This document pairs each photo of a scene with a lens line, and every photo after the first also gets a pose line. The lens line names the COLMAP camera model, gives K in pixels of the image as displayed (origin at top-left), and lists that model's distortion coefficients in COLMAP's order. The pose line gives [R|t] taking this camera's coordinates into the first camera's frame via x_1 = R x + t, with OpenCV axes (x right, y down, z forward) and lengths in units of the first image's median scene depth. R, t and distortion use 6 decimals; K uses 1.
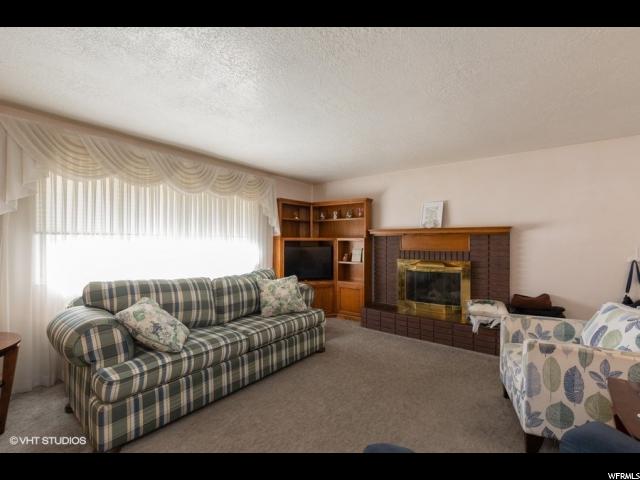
lens RADIAL K [[283.9, 0, 319.1], [0, 283.9, 243.5], [0, 0, 1]] dist [0.001295, -0.000854]
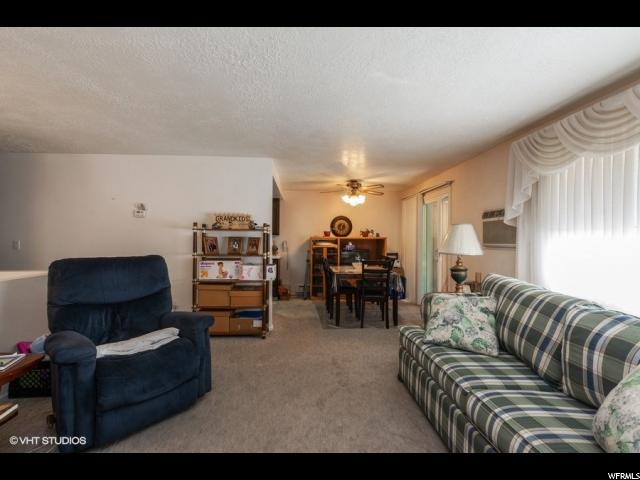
lens RADIAL K [[283.9, 0, 318.5], [0, 283.9, 239.5], [0, 0, 1]] dist [0.001295, -0.000854]
pose [[-0.768372, -0.009606, -0.639932, 0.304525], [-0.012481, 0.999922, -0.000024, 0.008251], [0.639882, 0.007968, -0.768432, 0.996814]]
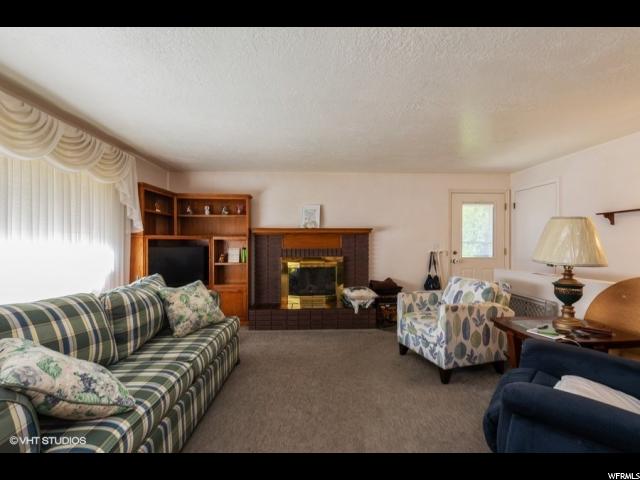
lens RADIAL K [[283.9, 0, 320.3], [0, 283.9, 243.9], [0, 0, 1]] dist [0.001295, -0.000854]
pose [[0.767975, -0.004750, 0.640462, -0.371333], [0.008462, 0.999960, -0.002731, 0.013810], [-0.640424, 0.007517, 0.767985, 0.158648]]
